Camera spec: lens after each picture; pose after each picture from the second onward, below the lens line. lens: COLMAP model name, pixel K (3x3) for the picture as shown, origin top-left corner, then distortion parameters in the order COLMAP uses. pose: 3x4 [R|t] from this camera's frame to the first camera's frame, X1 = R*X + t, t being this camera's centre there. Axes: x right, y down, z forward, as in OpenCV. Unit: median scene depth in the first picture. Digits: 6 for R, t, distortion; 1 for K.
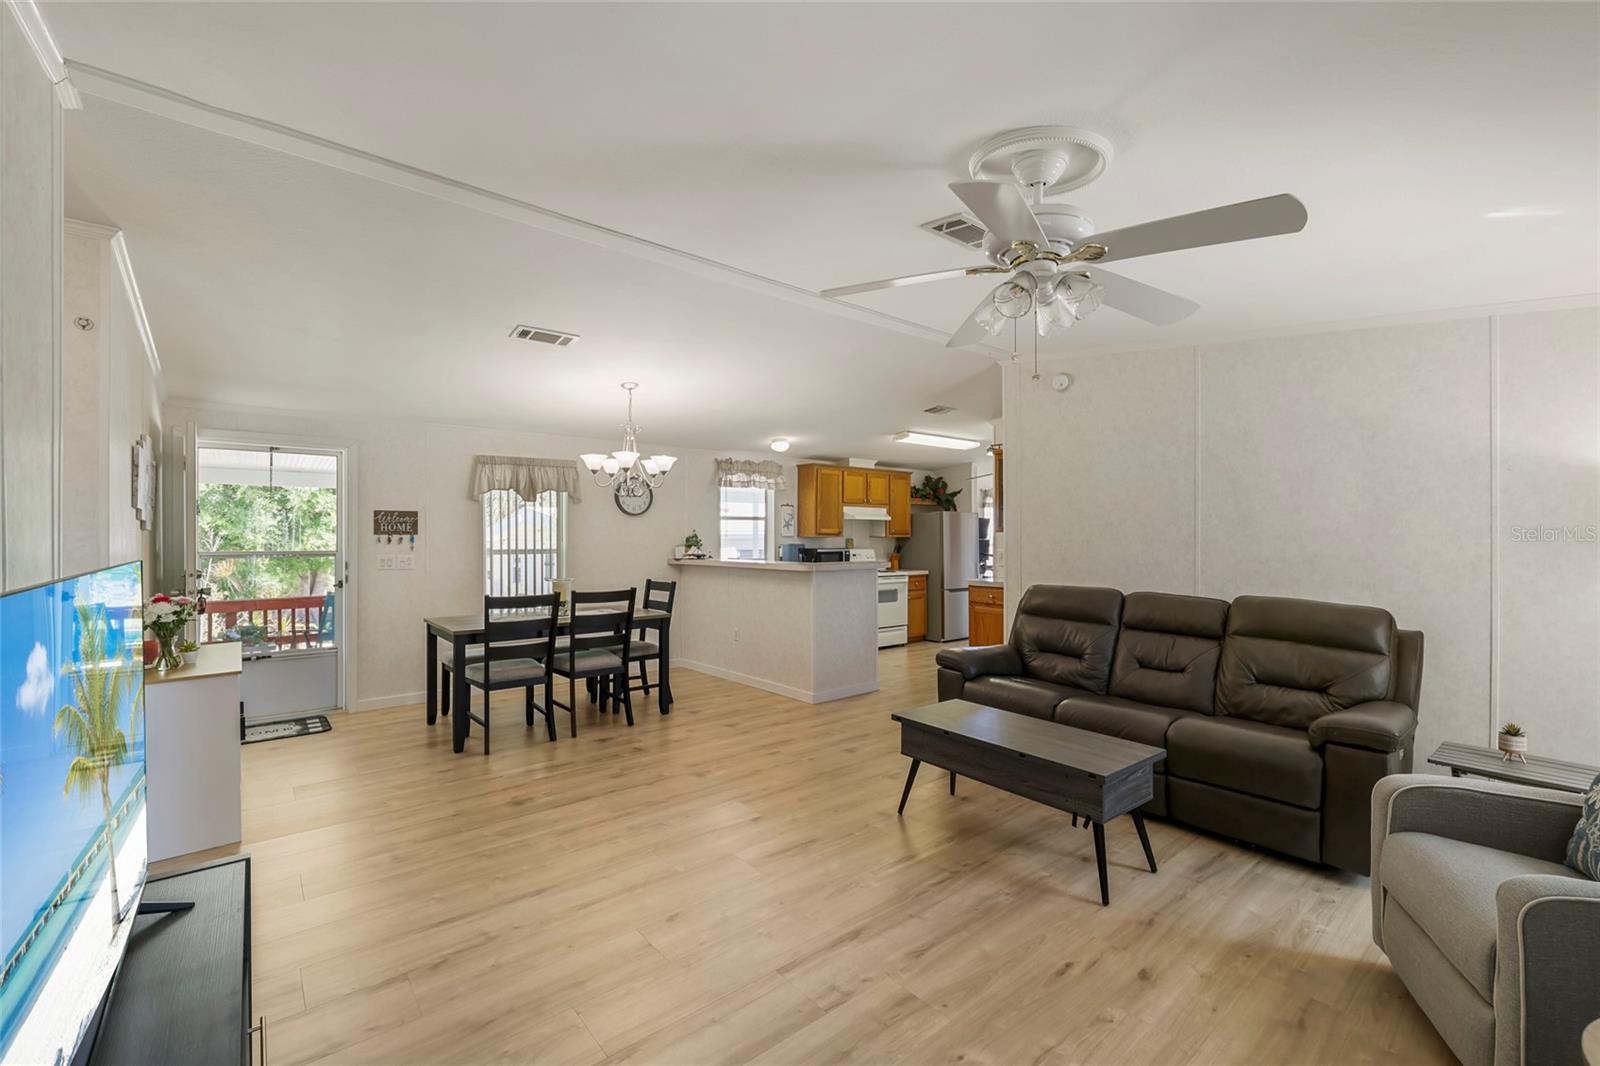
lens RADIAL K [[669.0, 0, 798.7], [0, 669.0, 536.8], [0, 0, 1]] dist [-0.001033, 0.000139]
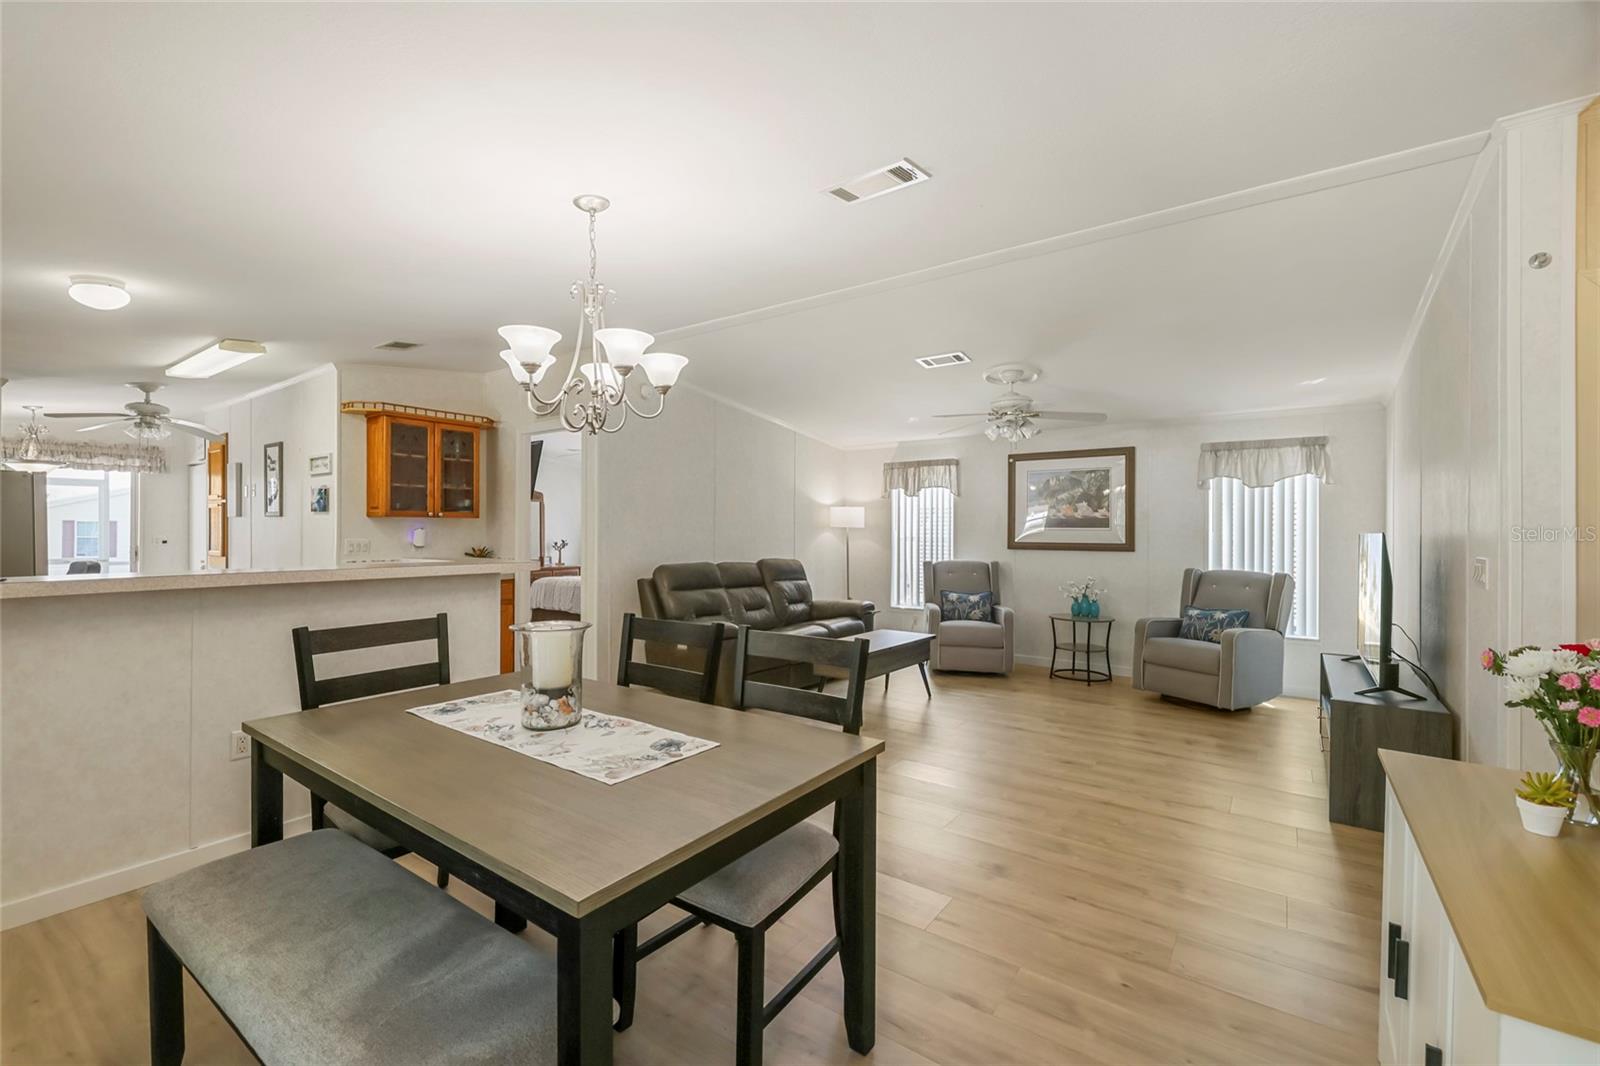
lens RADIAL K [[669.0, 0, 798.1], [0, 669.0, 528.5], [0, 0, 1]] dist [-0.001033, 0.000139]
pose [[-0.250125, 0.004243, 0.968204, -0.632693], [-0.003296, 0.999981, -0.005234, 0.009949], [-0.968208, -0.004501, -0.250106, 0.813258]]
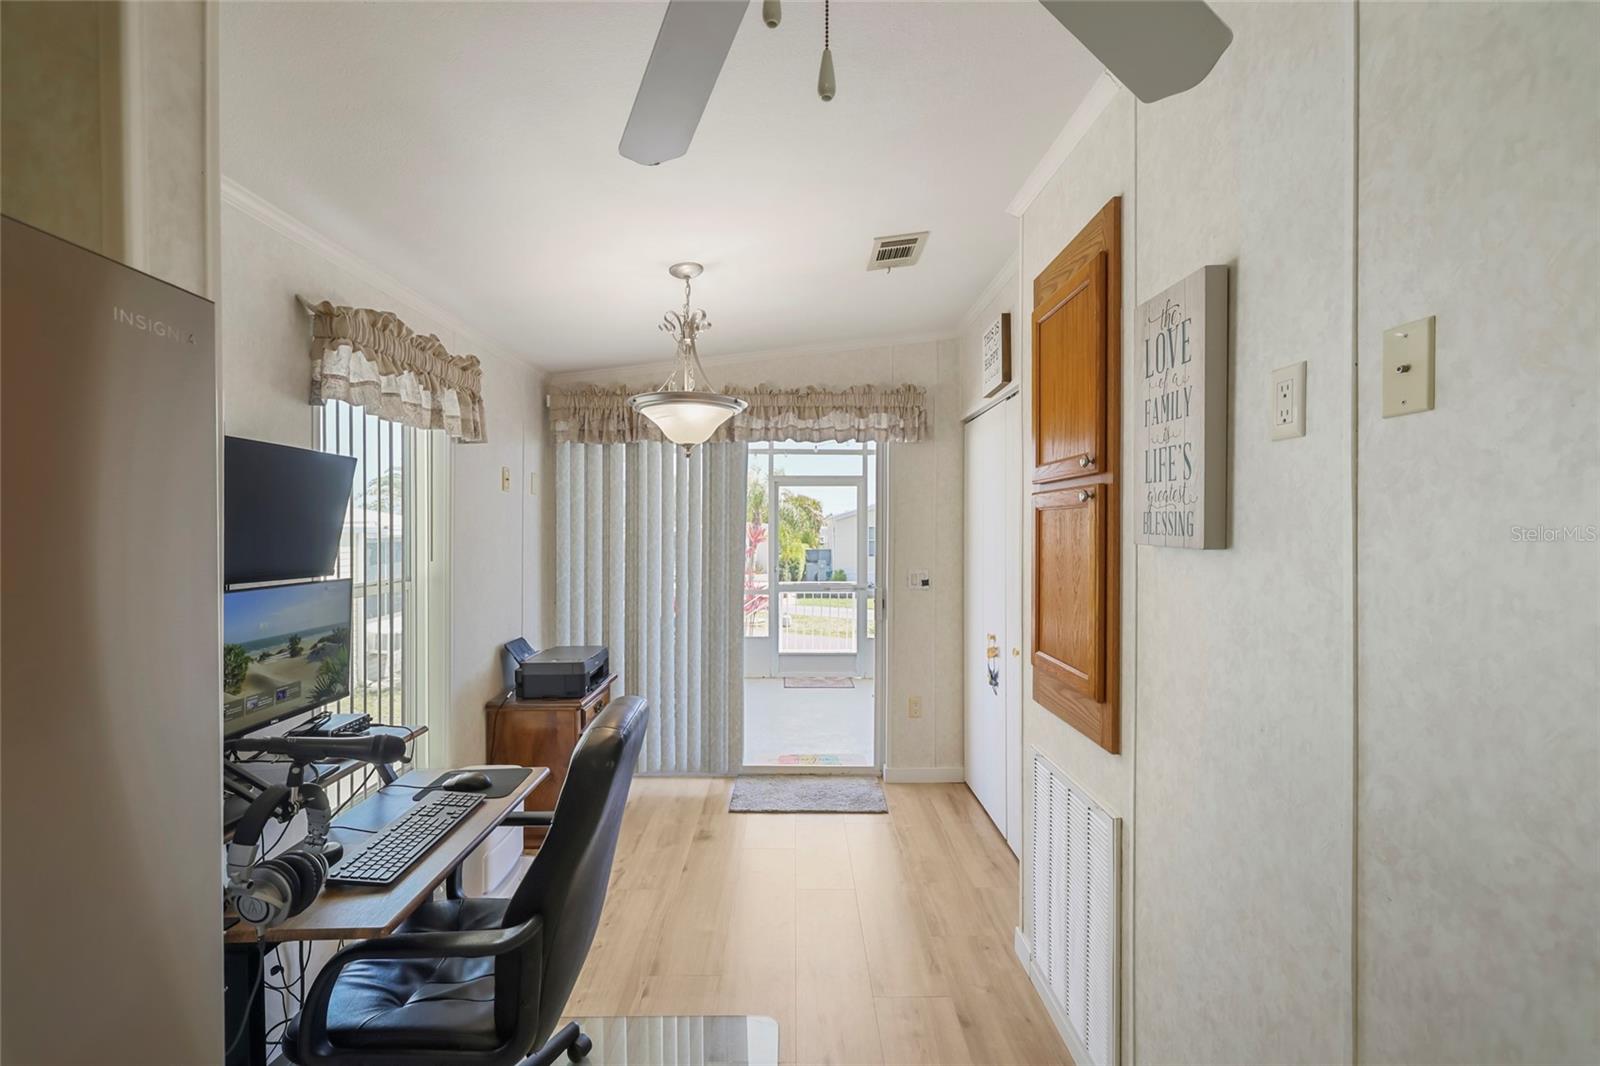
lens RADIAL K [[669.0, 0, 796.4], [0, 669.0, 534.4], [0, 0, 1]] dist [-0.001033, 0.000139]
pose [[0.637376, -0.001311, 0.770552, 0.389074], [-0.005784, 0.999962, 0.006485, -0.016062], [-0.770531, -0.008590, 0.637344, 1.382691]]
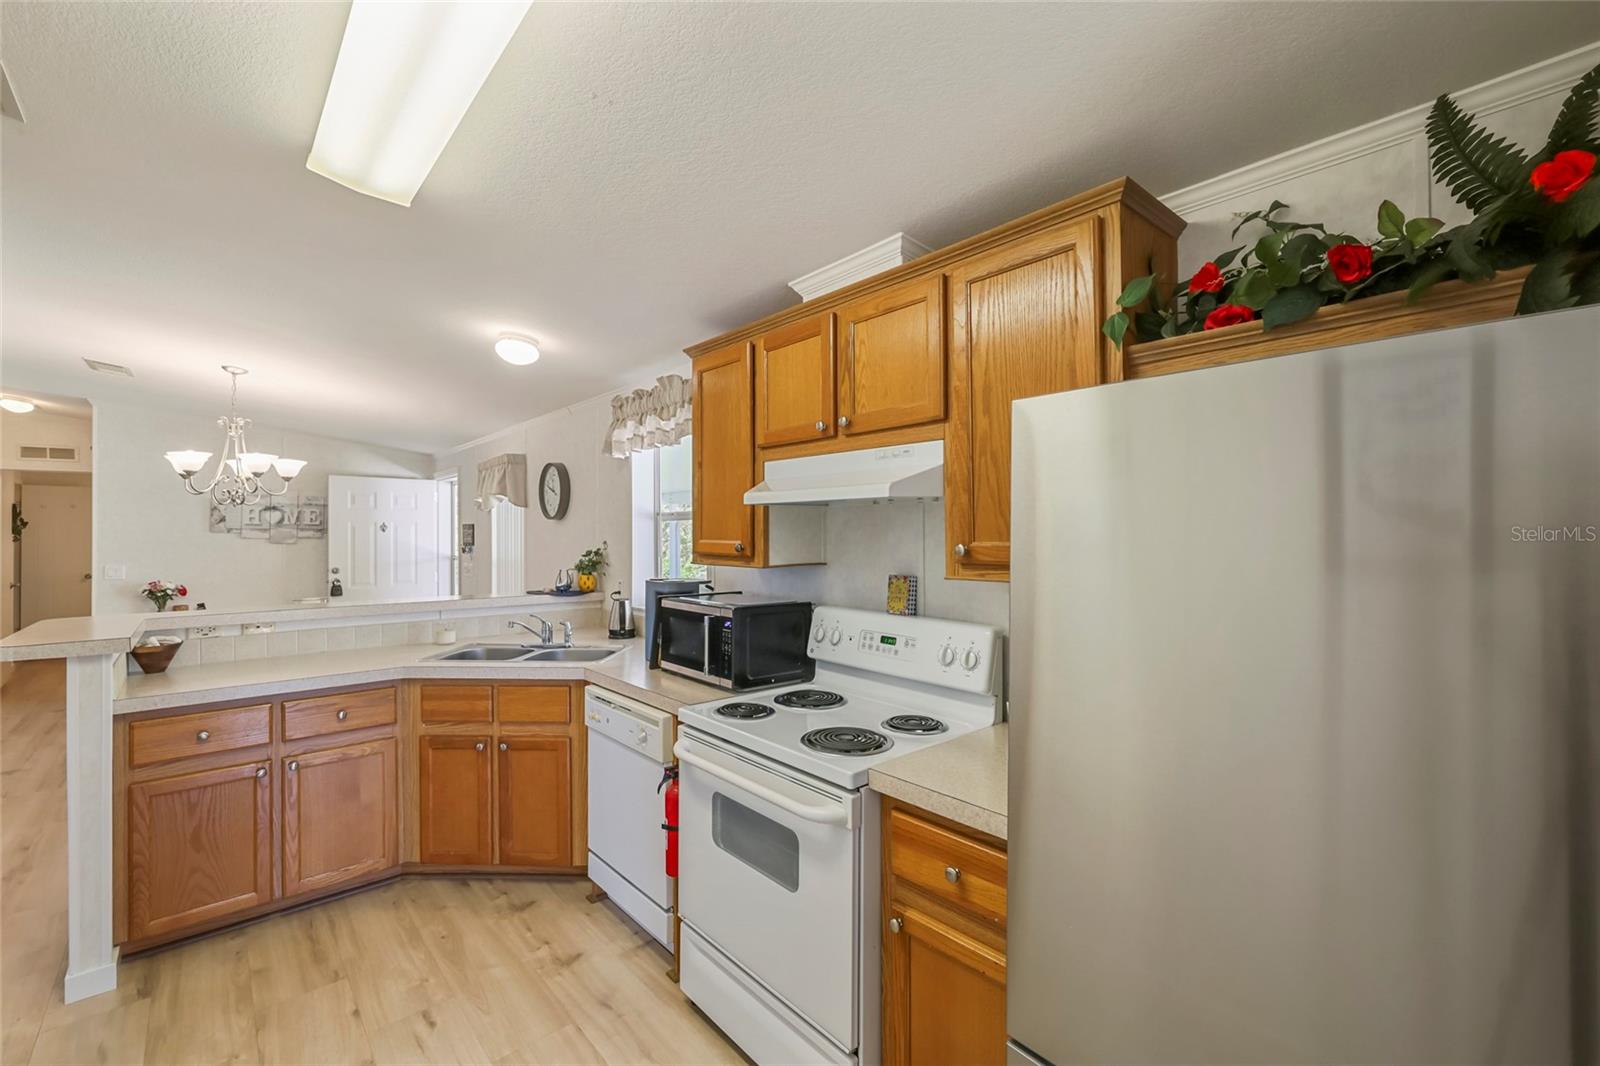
lens RADIAL K [[669.0, 0, 802.6], [0, 669.0, 534.1], [0, 0, 1]] dist [-0.001033, 0.000139]
pose [[0.037573, 0.000963, -0.999293, 0.492838], [0.002988, 0.999995, 0.001076, -0.019630], [0.999289, -0.003026, 0.037570, 1.386654]]
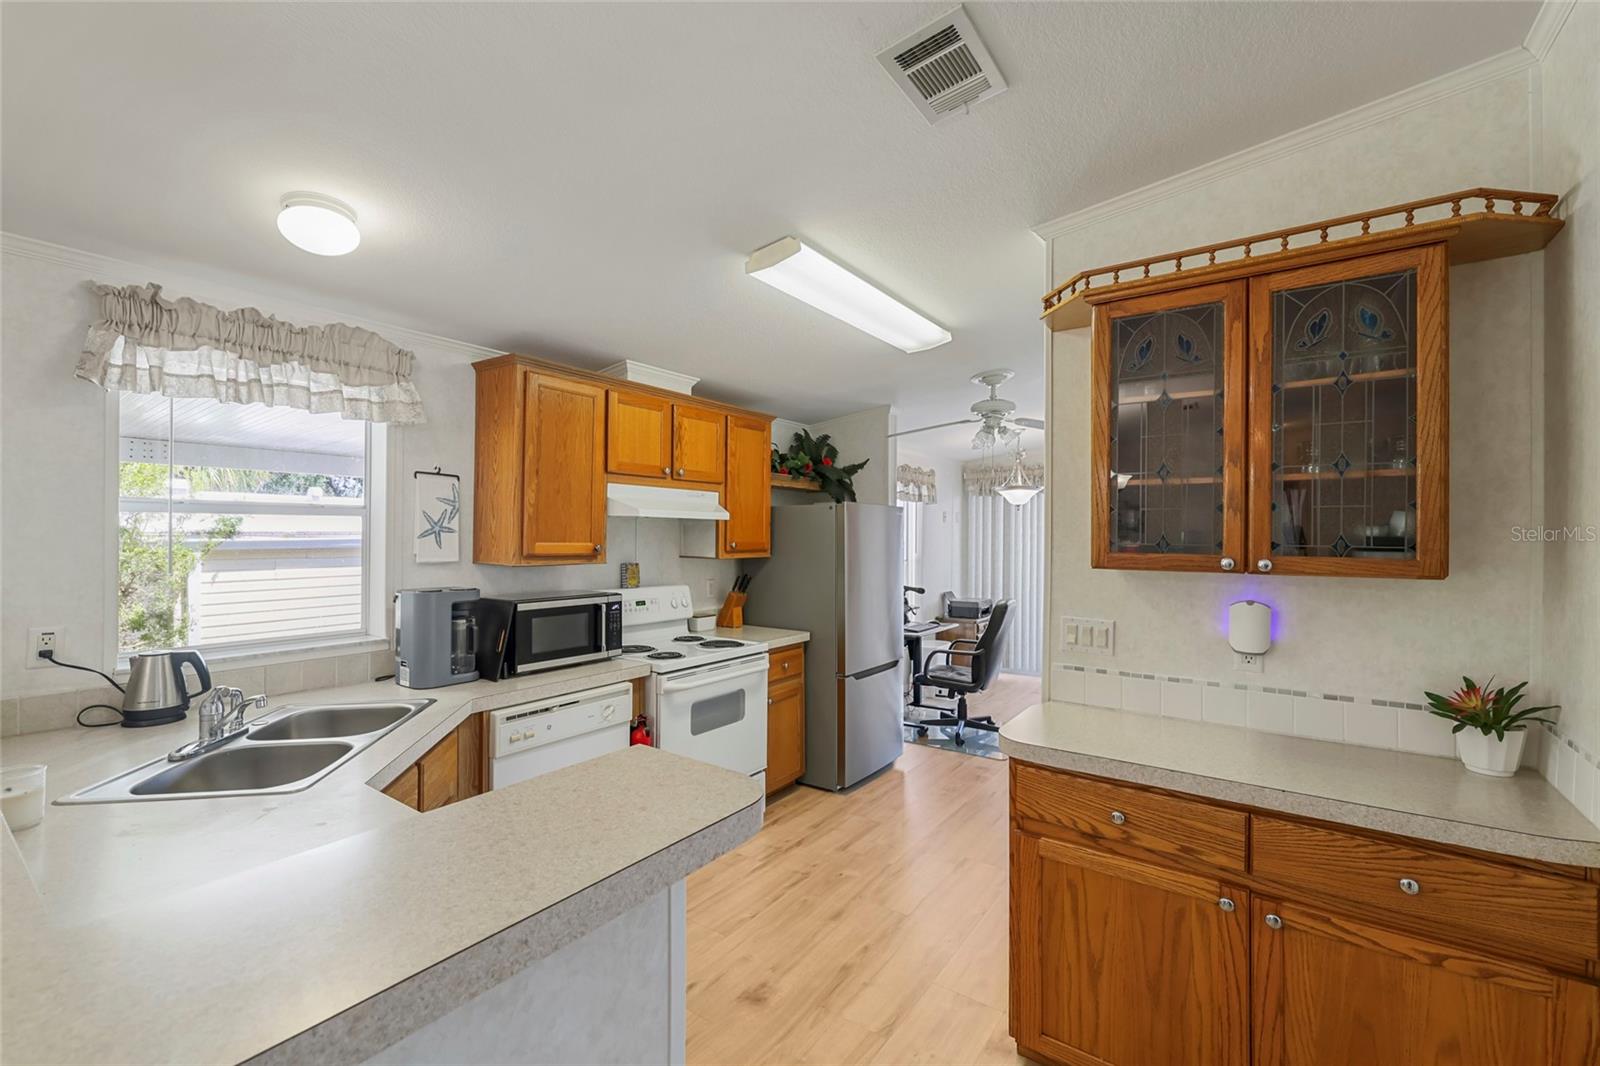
lens RADIAL K [[669.0, 0, 796.1], [0, 669.0, 531.9], [0, 0, 1]] dist [-0.001033, 0.000139]
pose [[0.967332, 0.009932, 0.253320, 0.102801], [-0.009354, 0.999950, -0.003487, -0.023294], [-0.253342, 0.001003, 0.967376, 0.831024]]
